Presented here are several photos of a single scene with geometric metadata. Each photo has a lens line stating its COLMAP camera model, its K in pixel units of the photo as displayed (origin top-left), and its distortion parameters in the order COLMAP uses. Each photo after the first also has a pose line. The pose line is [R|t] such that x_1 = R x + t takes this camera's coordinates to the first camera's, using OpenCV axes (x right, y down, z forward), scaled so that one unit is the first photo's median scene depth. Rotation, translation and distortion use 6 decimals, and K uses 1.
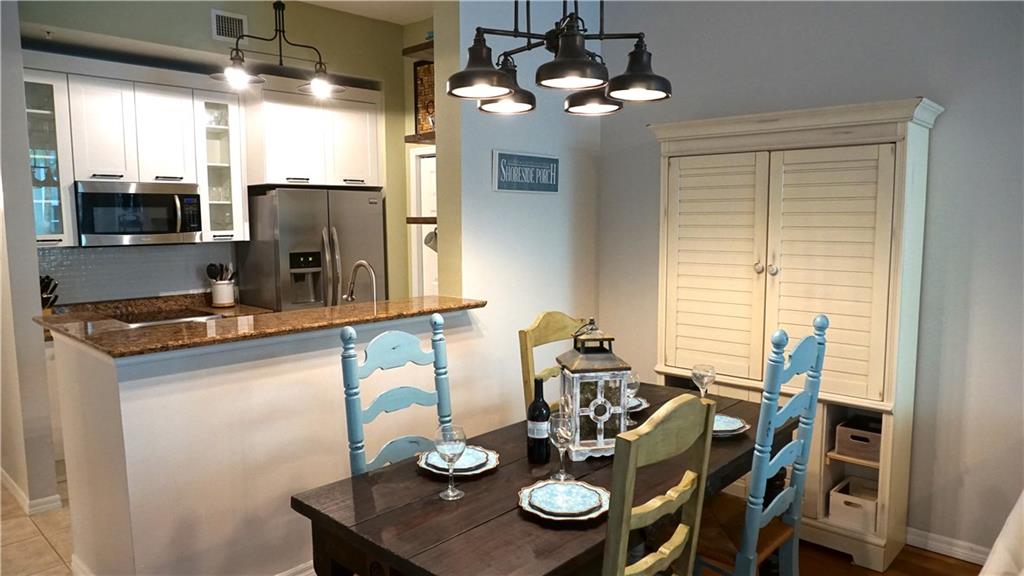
lens RADIAL K [[686.2, 0, 508.2], [0, 686.2, 289.0], [0, 0, 1]] dist [-0.038492, 0.017797]
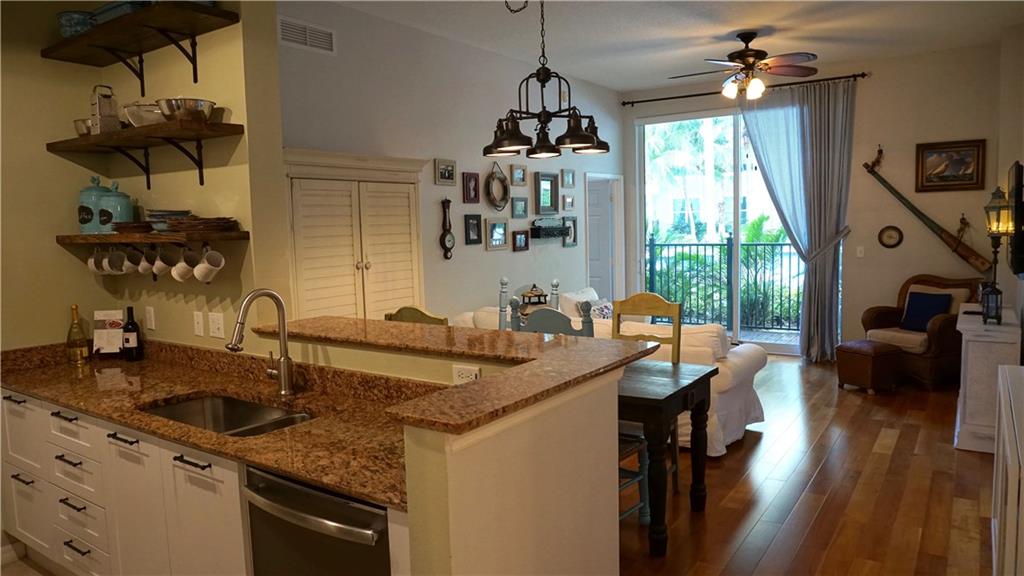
lens RADIAL K [[686.2, 0, 516.0], [0, 686.2, 283.8], [0, 0, 1]] dist [-0.038492, 0.017797]
pose [[-0.163686, -0.079535, 0.983301, -0.797311], [0.128407, 0.986547, 0.101173, -0.071463], [-0.978120, 0.142824, -0.151271, 0.693584]]
